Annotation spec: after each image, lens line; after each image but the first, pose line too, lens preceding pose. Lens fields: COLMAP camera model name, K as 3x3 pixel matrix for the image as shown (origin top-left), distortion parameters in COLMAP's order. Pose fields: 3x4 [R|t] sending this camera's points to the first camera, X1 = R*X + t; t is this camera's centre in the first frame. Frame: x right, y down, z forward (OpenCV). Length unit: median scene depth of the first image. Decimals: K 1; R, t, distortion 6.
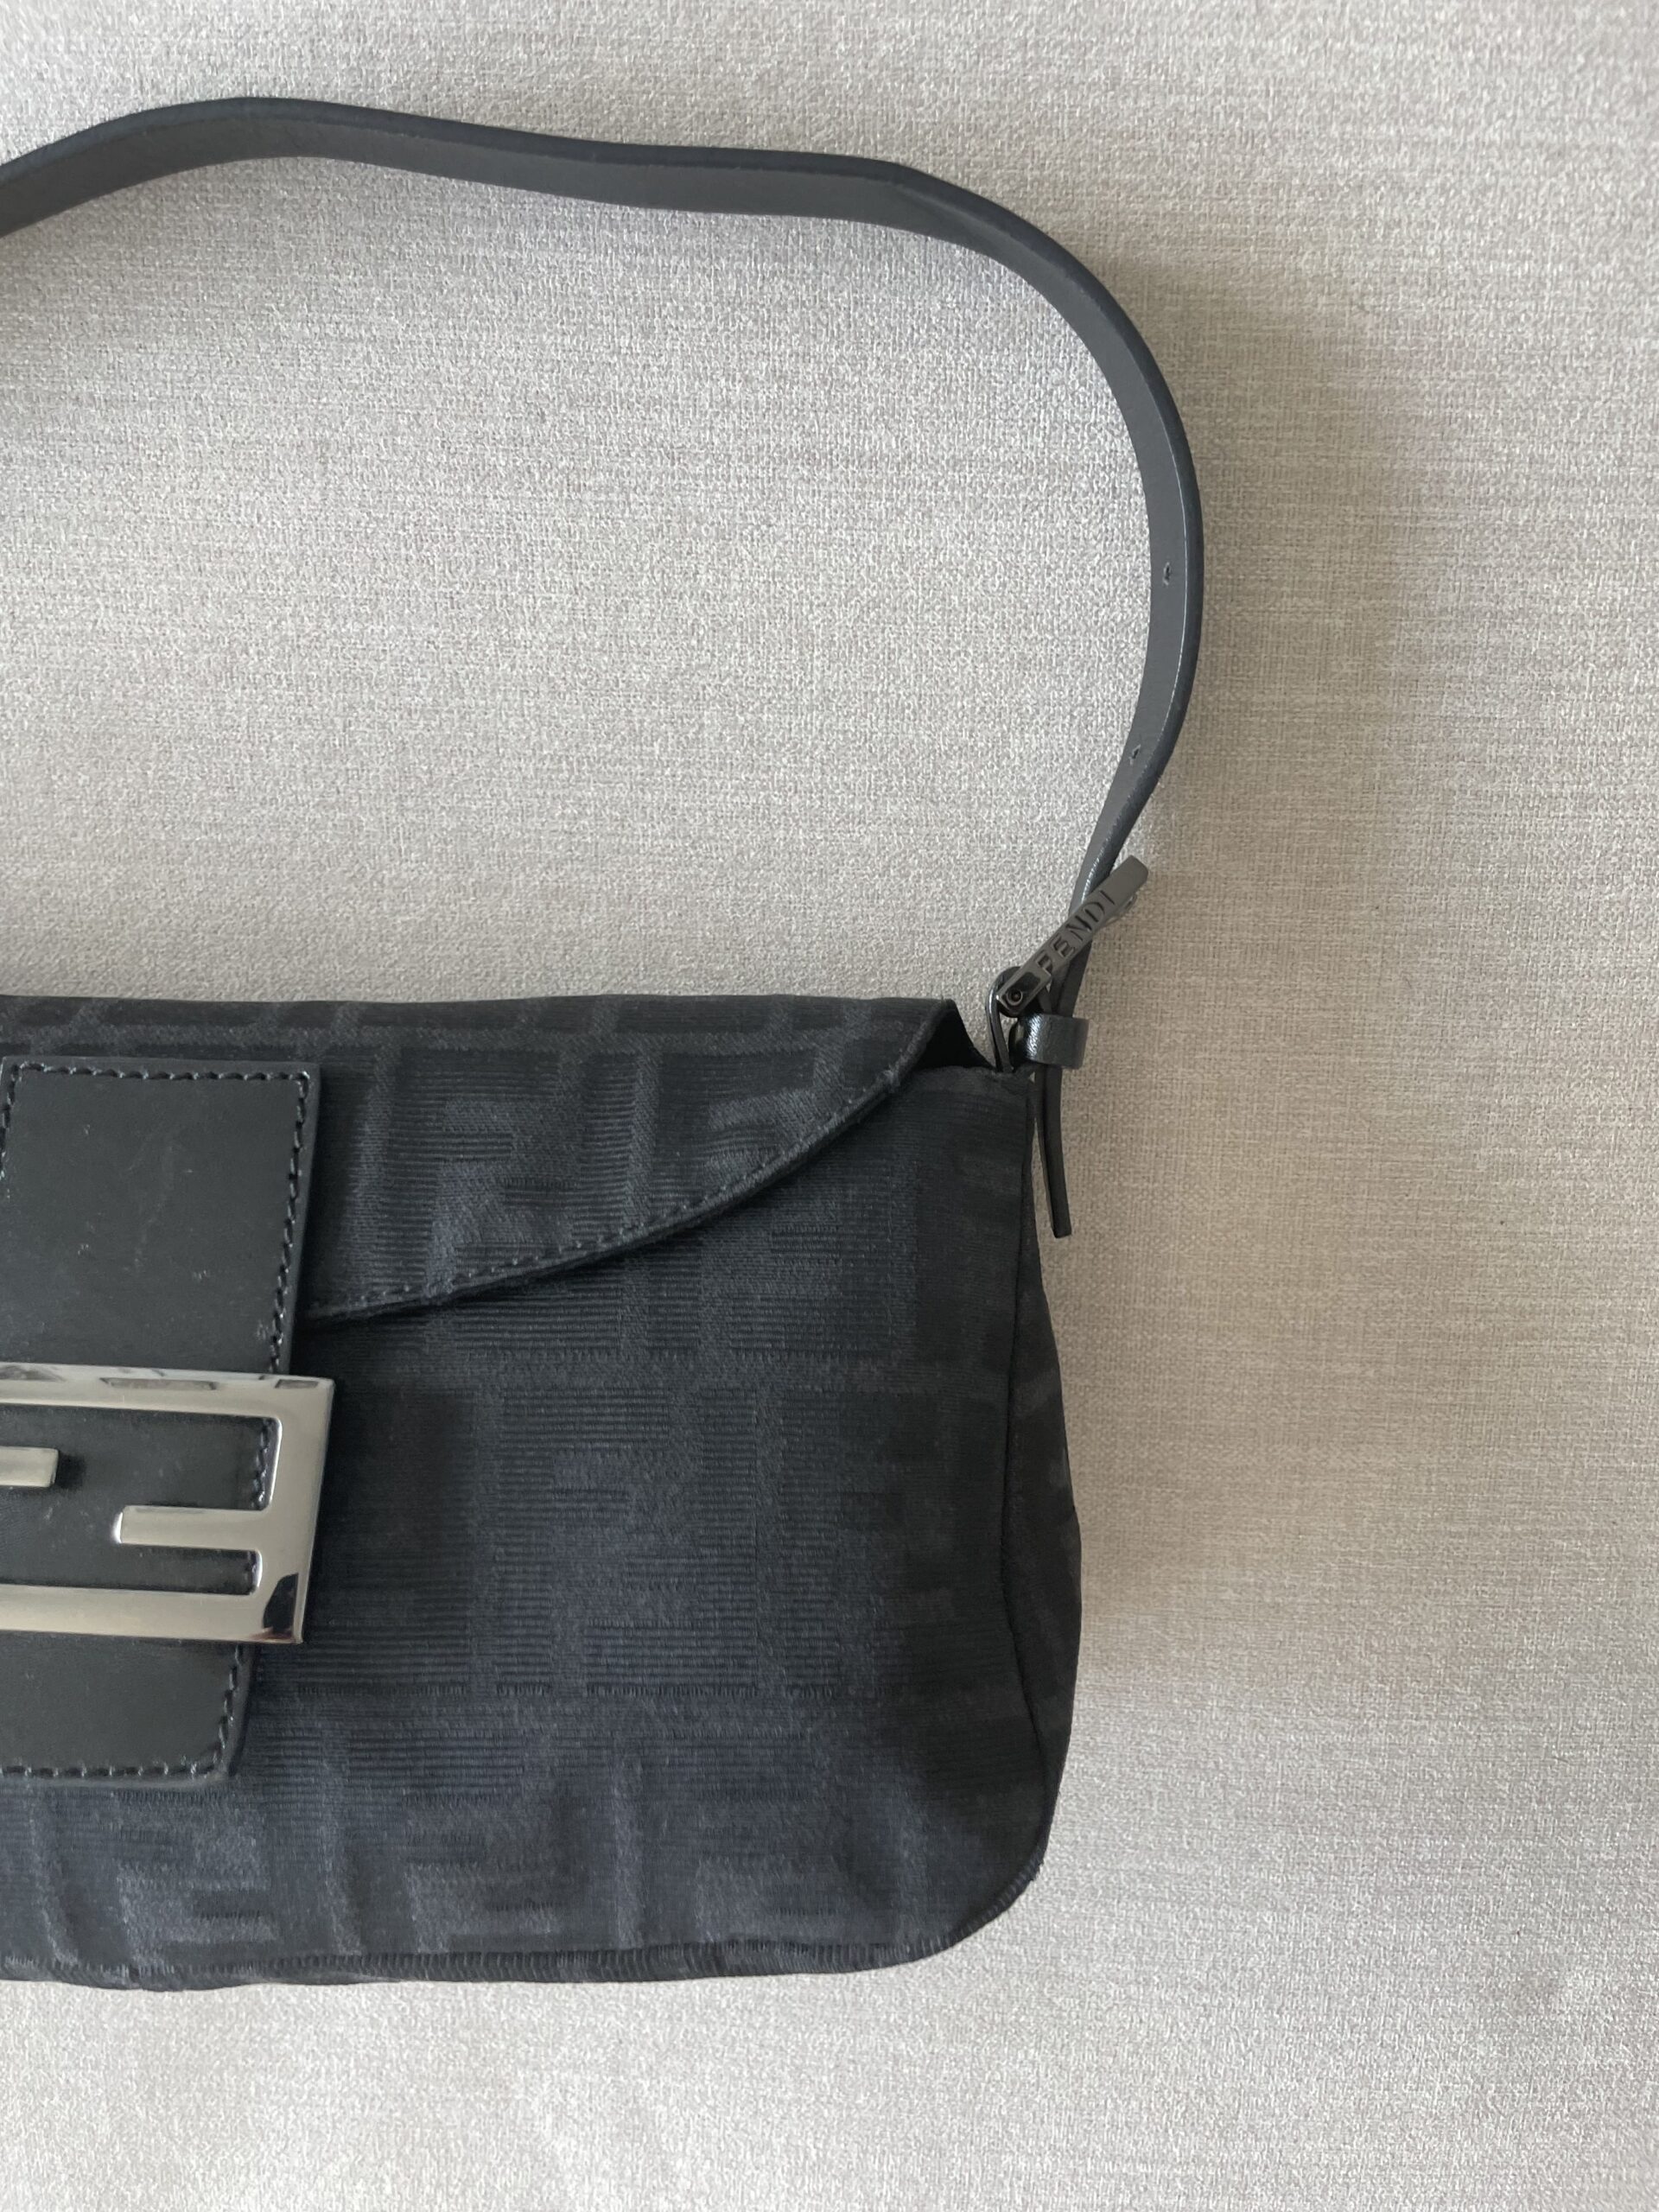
lens RADIAL K [[1648.0, 0, 838.1], [0, 1648.0, 1101.6], [0, 0, 1]] dist [0.023305, -0.076839]
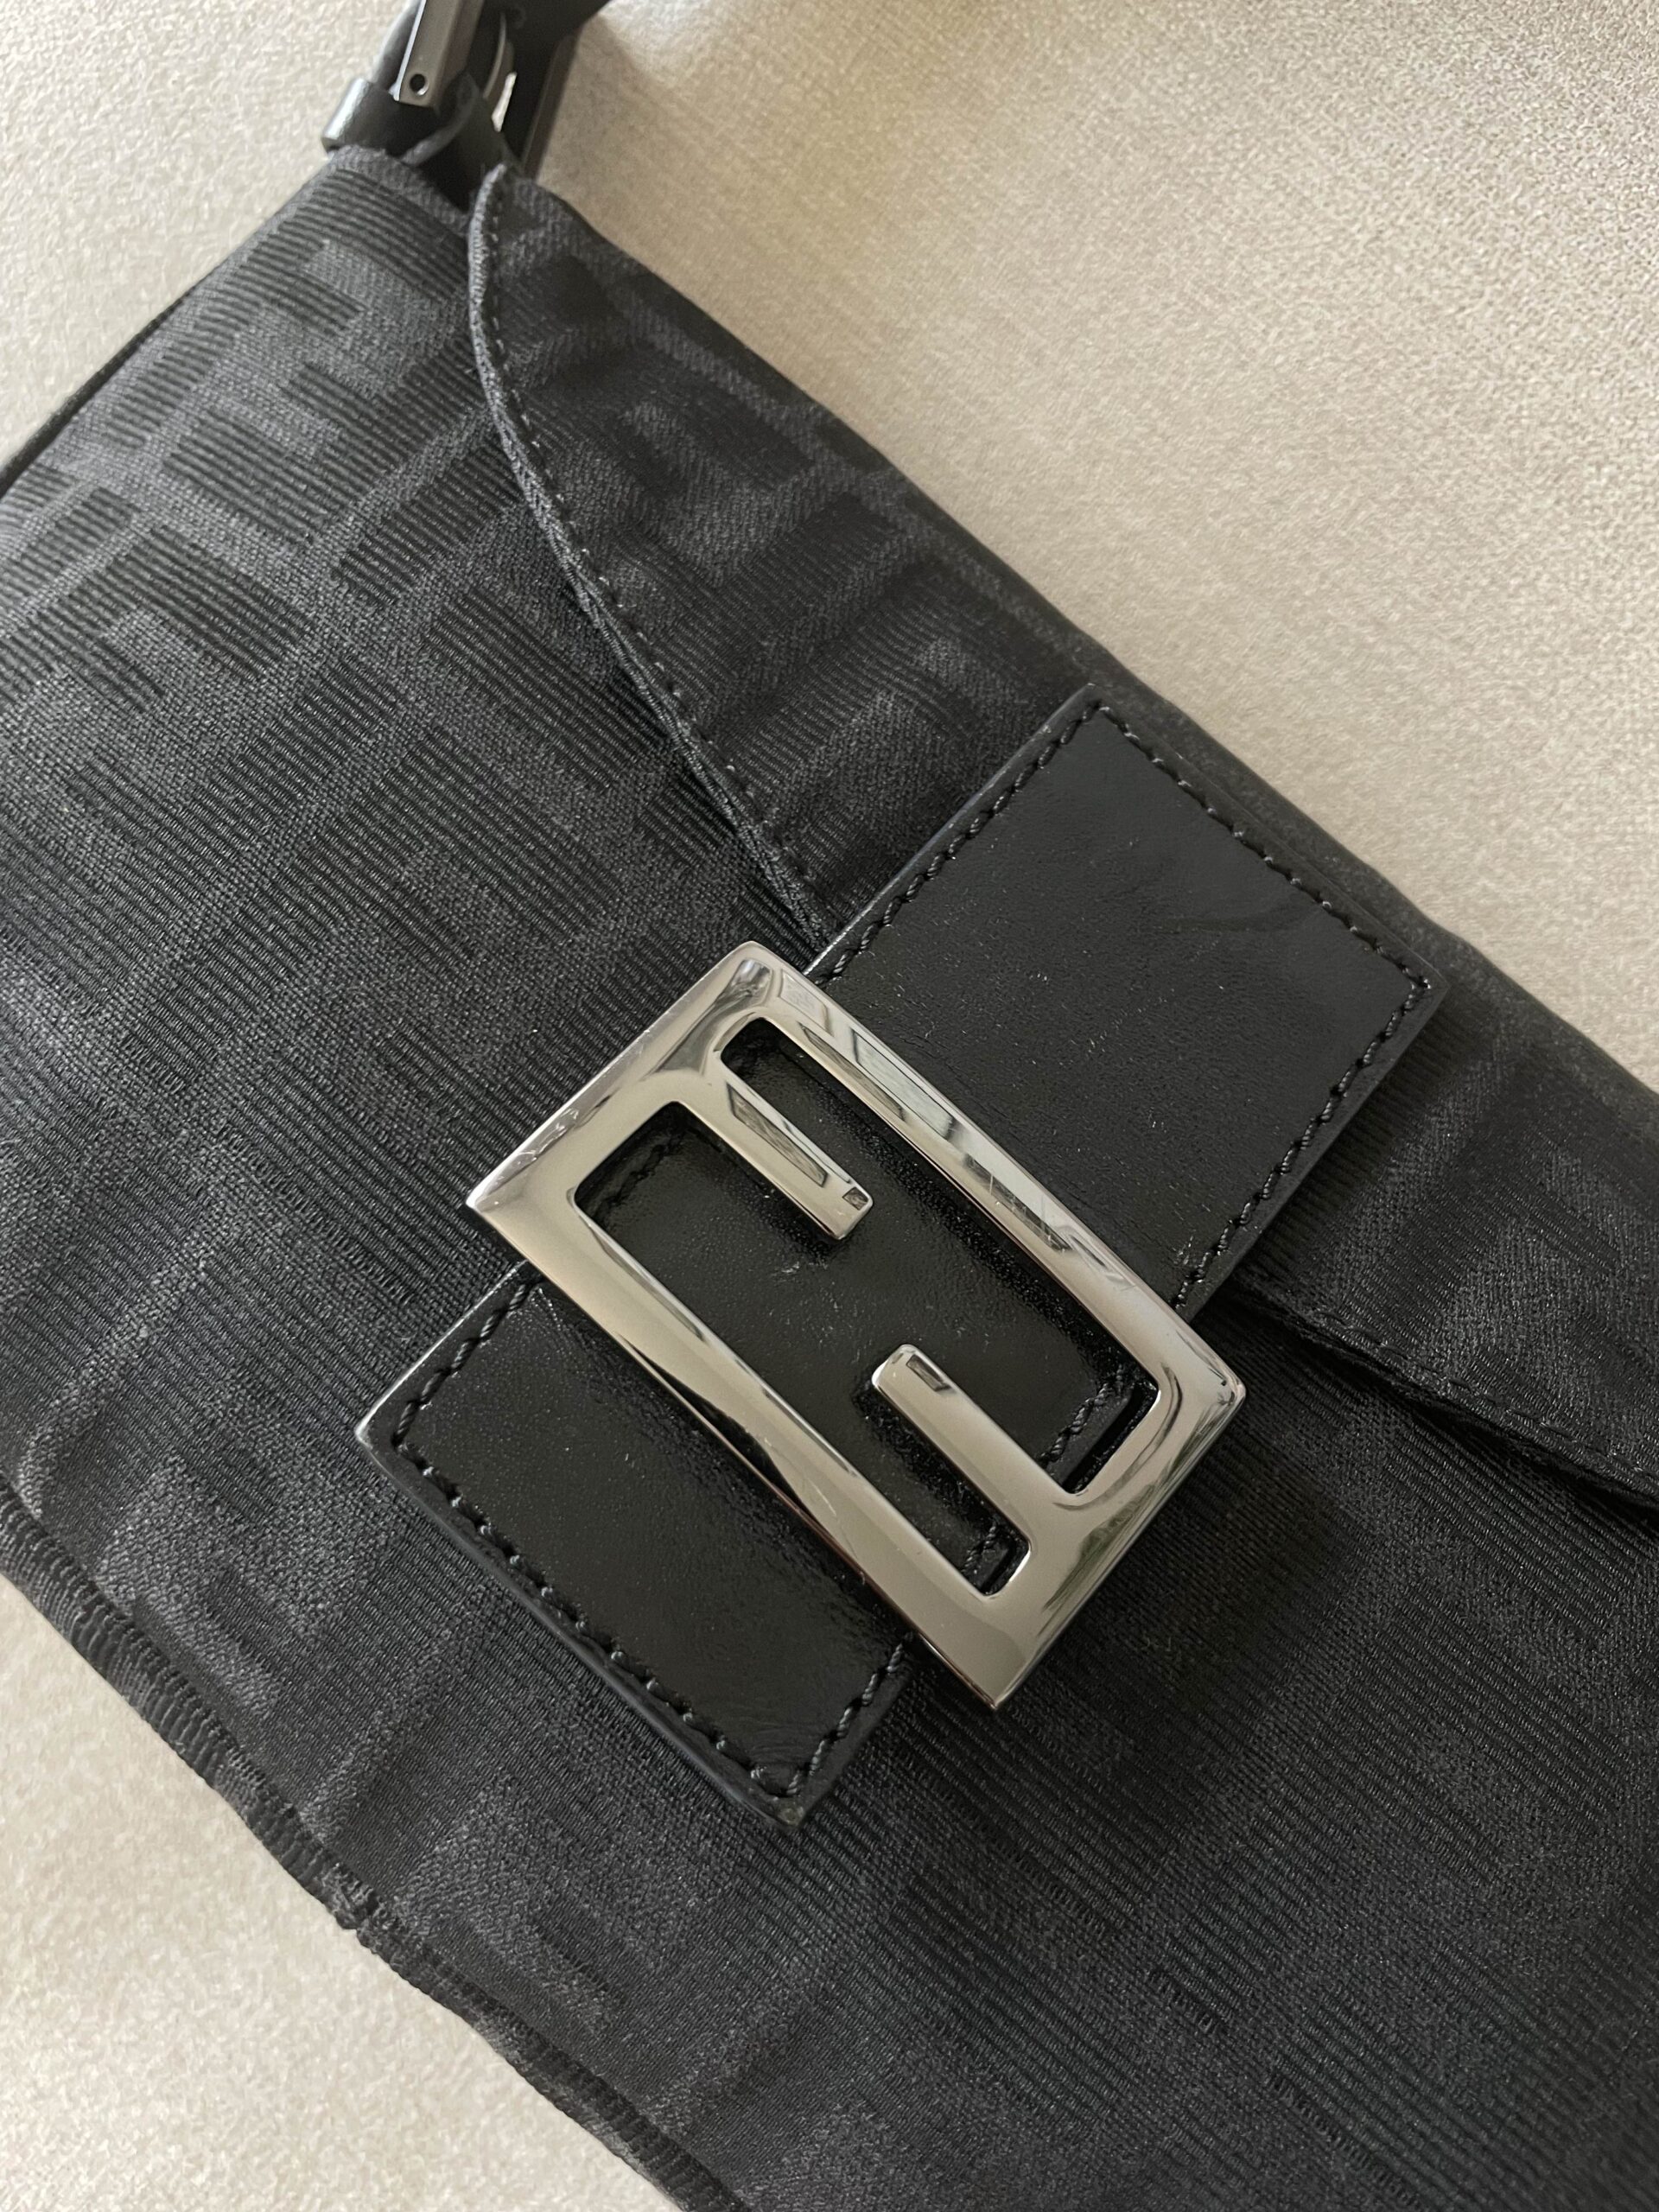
lens RADIAL K [[1648.0, 0, 834.0], [0, 1648.0, 1087.3], [0, 0, 1]] dist [0.023305, -0.076839]
pose [[0.764252, 0.636119, -0.106164, -0.362311], [-0.642714, 0.764846, -0.043918, 0.174676], [0.053262, 0.101798, 0.993378, 0.301387]]
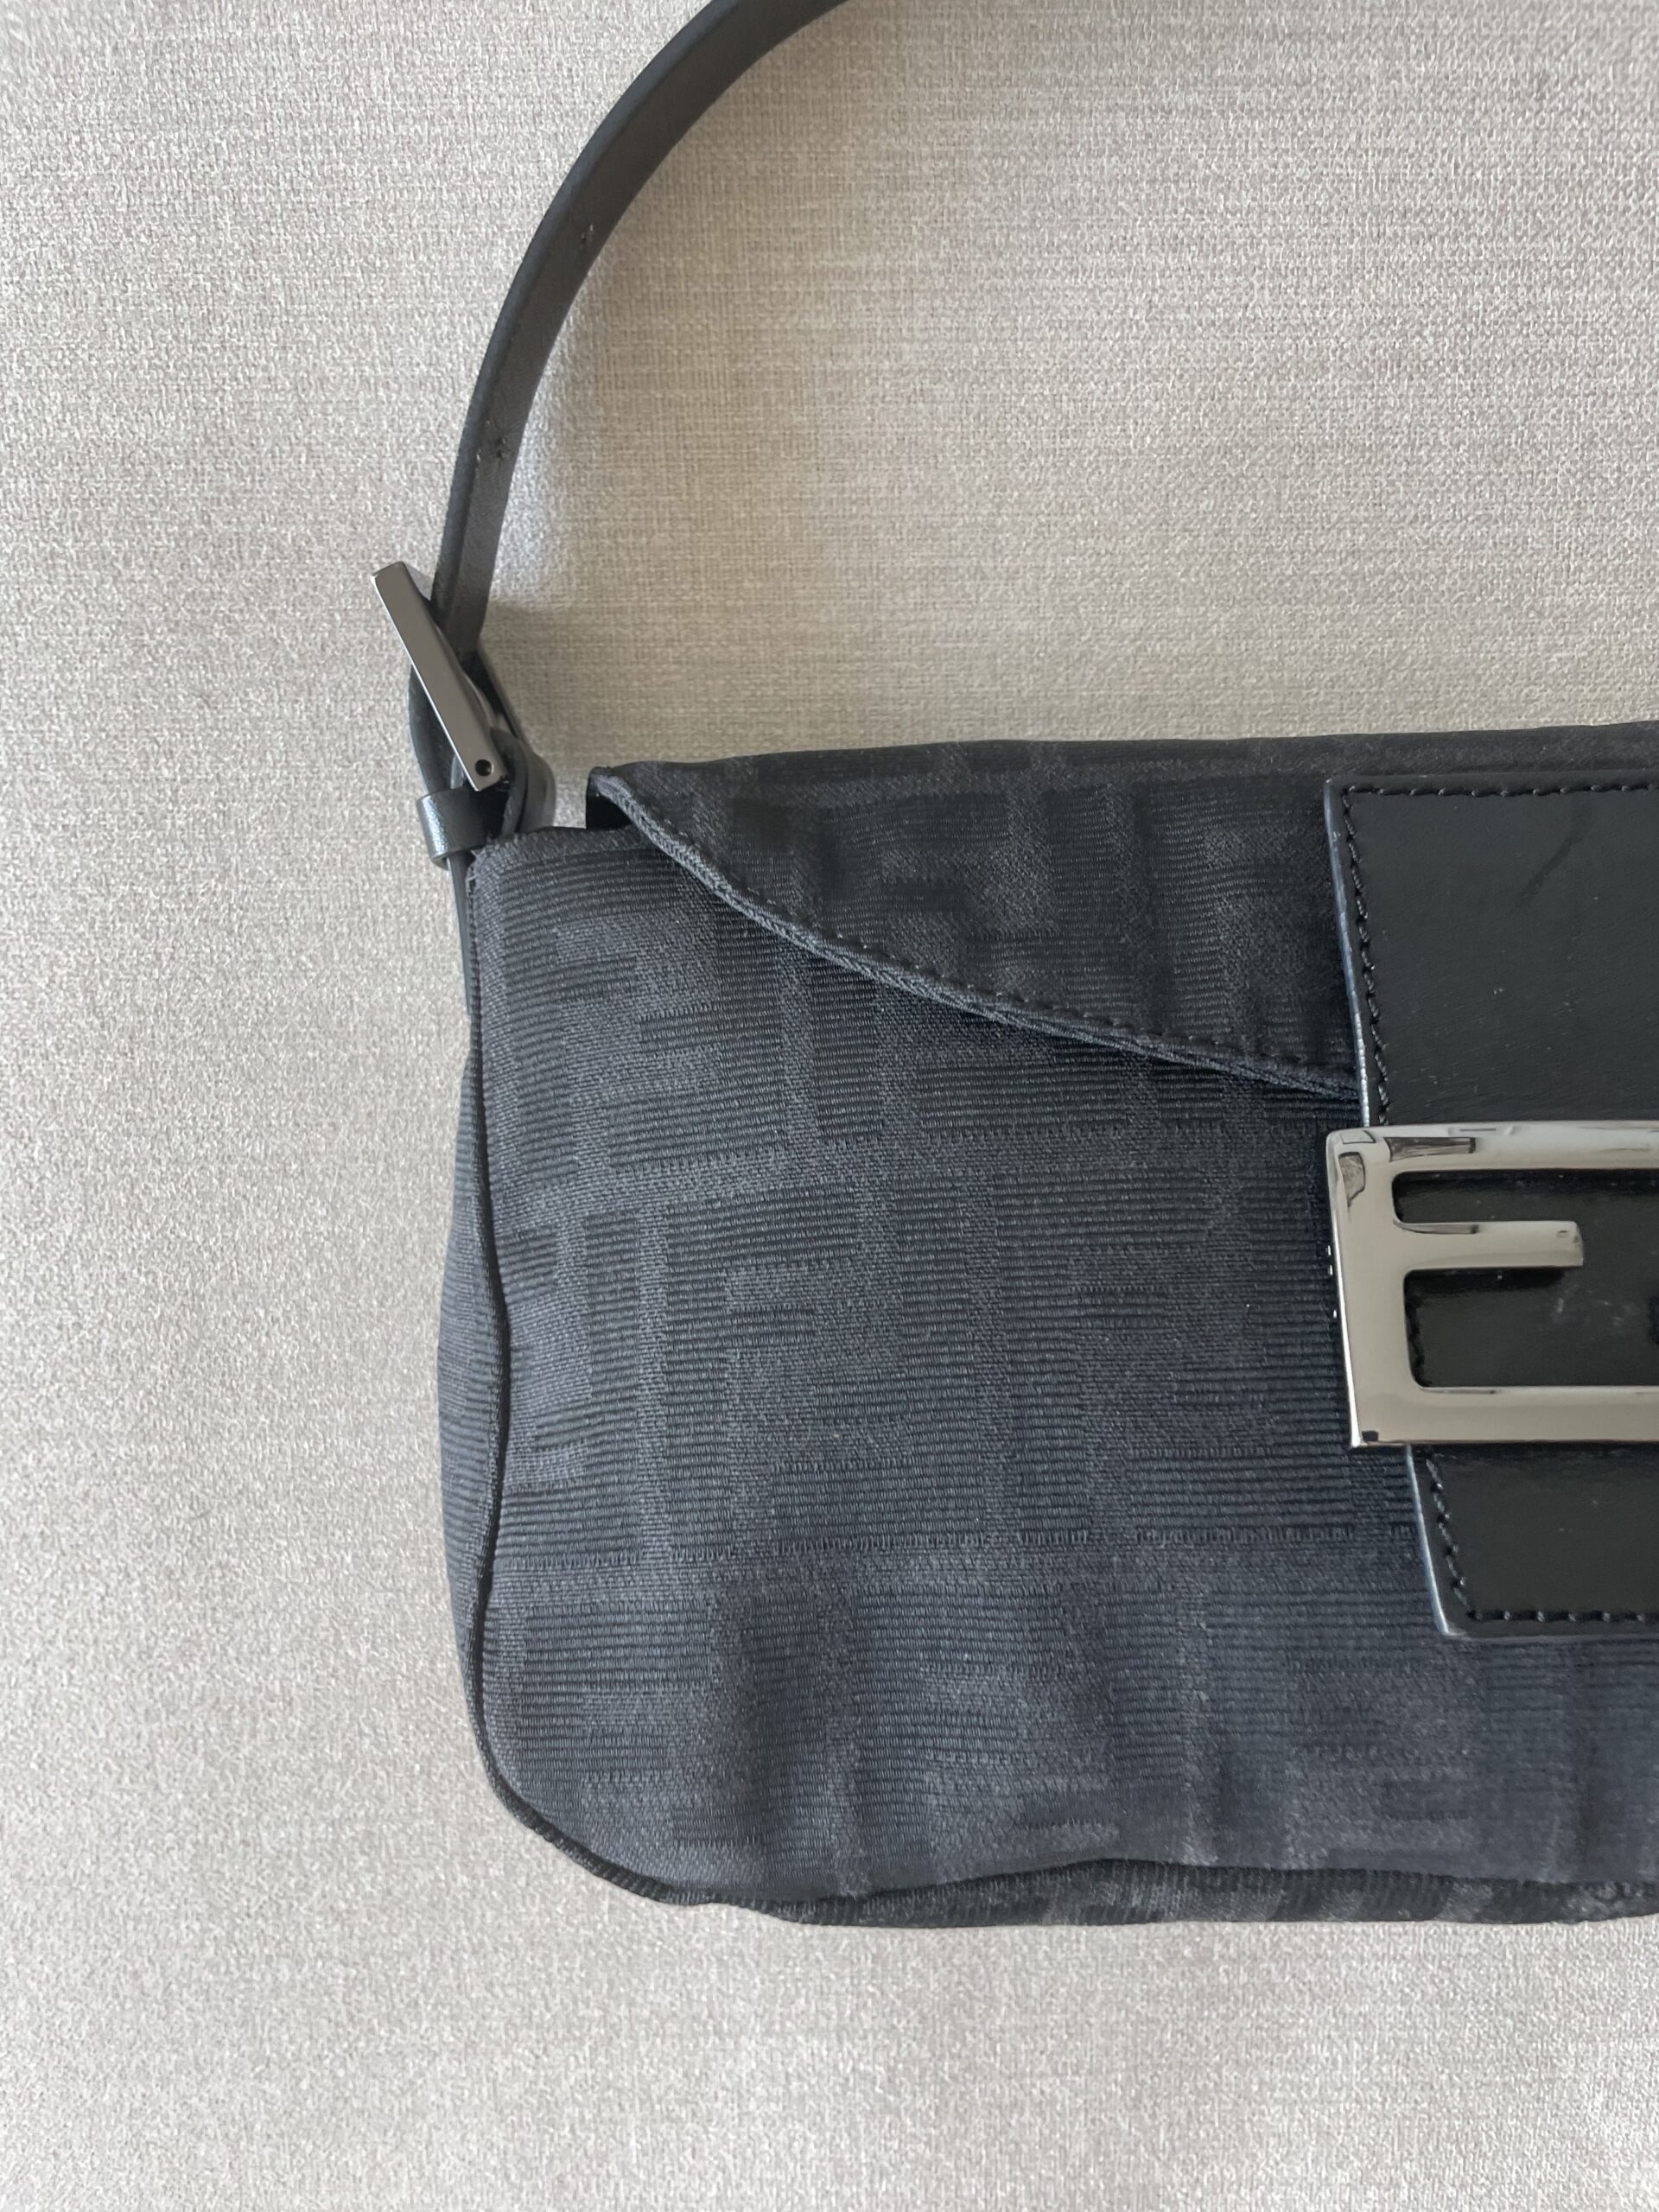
lens RADIAL K [[1648.0, 0, 765.5], [0, 1648.0, 1123.7], [0, 0, 1]] dist [0.023305, -0.076839]
pose [[0.997403, -0.053486, -0.048232, -0.667952], [0.052553, 0.998410, -0.020406, 0.129313], [0.049246, 0.017818, 0.998628, 0.150397]]
